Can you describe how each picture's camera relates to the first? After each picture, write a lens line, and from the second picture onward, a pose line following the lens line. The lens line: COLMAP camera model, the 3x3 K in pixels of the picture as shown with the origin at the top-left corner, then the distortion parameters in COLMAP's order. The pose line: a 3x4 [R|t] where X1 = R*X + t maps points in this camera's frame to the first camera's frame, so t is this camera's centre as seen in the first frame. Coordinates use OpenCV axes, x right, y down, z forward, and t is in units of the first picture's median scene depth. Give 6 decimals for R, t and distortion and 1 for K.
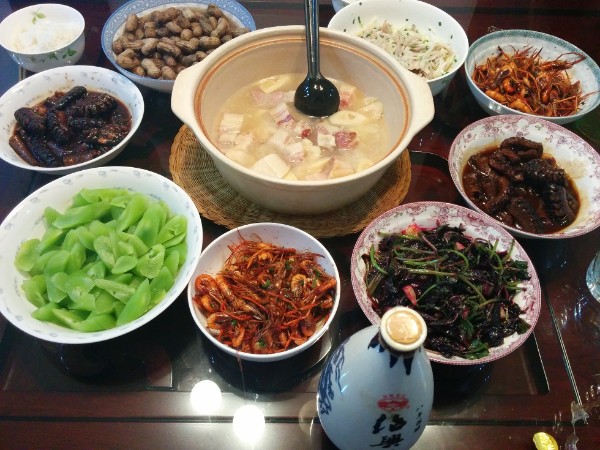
lens RADIAL K [[519.7, 0, 300.0], [0, 519.7, 225.0], [0, 0, 1]] dist [0.056159, -0.004024]
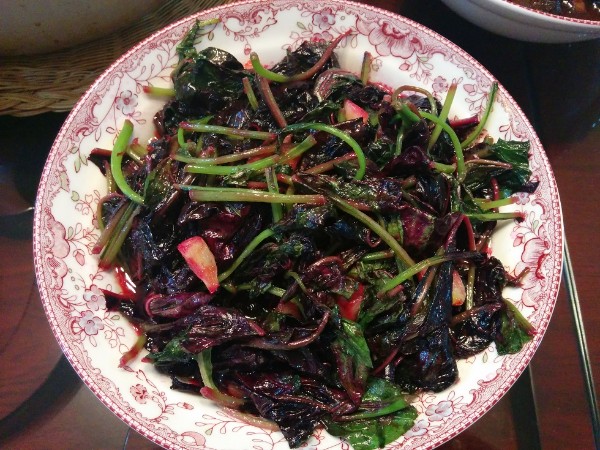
lens RADIAL K [[519.7, 0, 300.0], [0, 519.7, 225.0], [0, 0, 1]] dist [0.056159, -0.004024]
pose [[0.997497, -0.067649, 0.020573, 0.266858], [0.060897, 0.969783, 0.236248, 0.029811], [-0.035933, -0.234404, 0.971475, 0.649364]]
